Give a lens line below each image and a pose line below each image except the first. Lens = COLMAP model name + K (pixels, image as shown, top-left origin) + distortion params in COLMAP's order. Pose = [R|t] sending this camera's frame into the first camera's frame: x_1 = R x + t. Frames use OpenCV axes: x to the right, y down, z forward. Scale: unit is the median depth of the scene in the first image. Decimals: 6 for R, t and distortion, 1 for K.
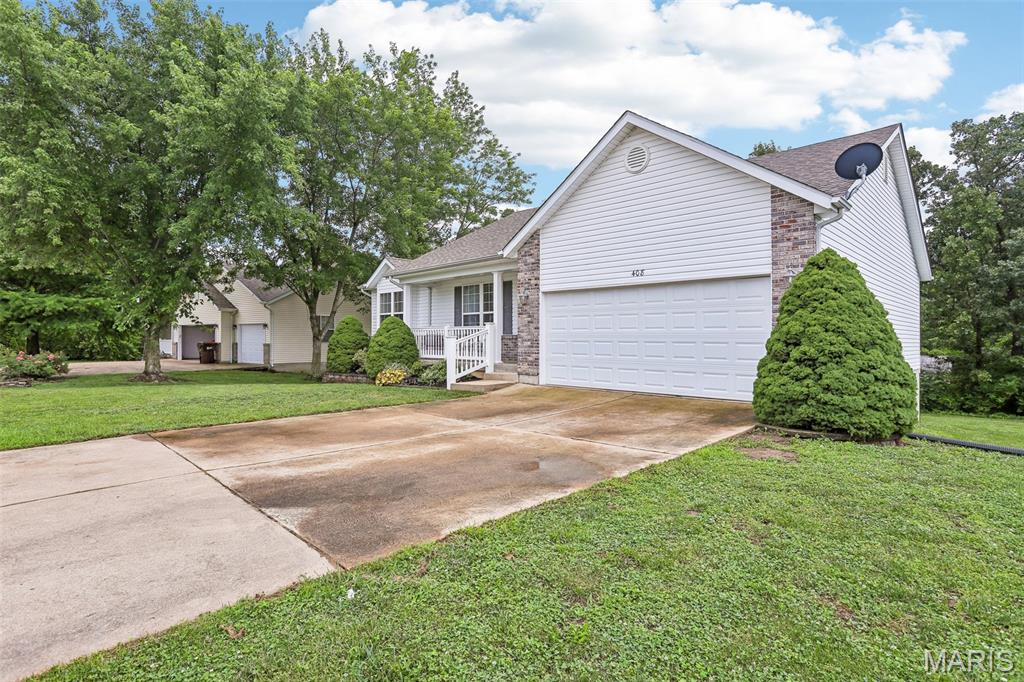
lens RADIAL K [[534.6, 0, 518.3], [0, 534.6, 342.6], [0, 0, 1]] dist [-0.032512, 0.008817]
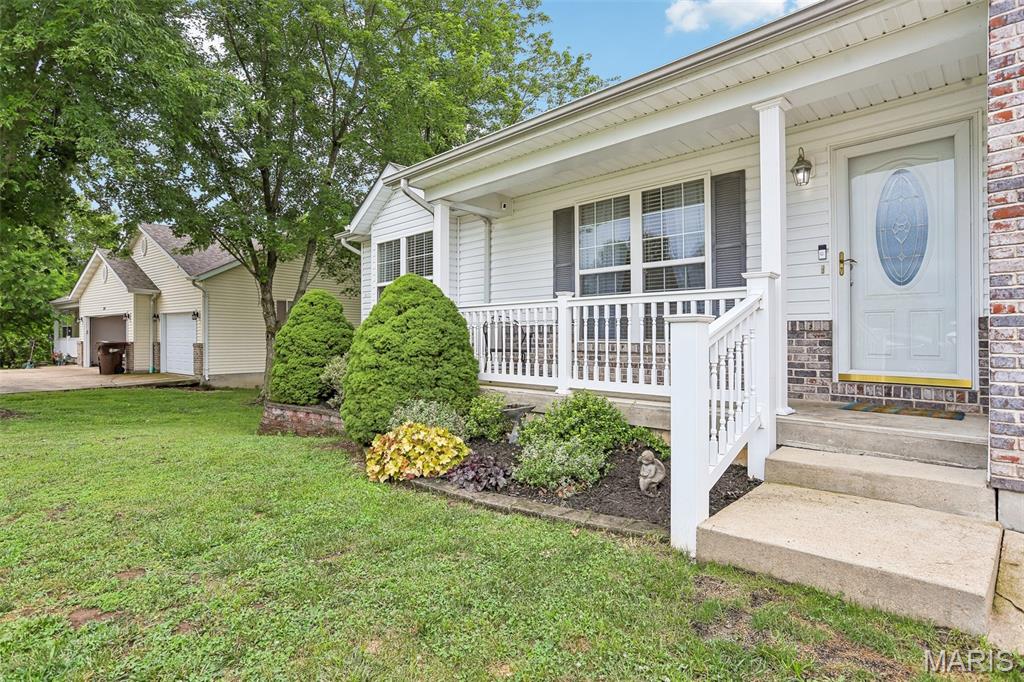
lens RADIAL K [[534.6, 0, 510.9], [0, 534.6, 337.7], [0, 0, 1]] dist [-0.032512, 0.008817]
pose [[0.999983, -0.001683, -0.005594, -0.124985], [0.001652, 0.999983, -0.005624, -0.000777], [0.005603, 0.005614, 0.999969, 0.476437]]
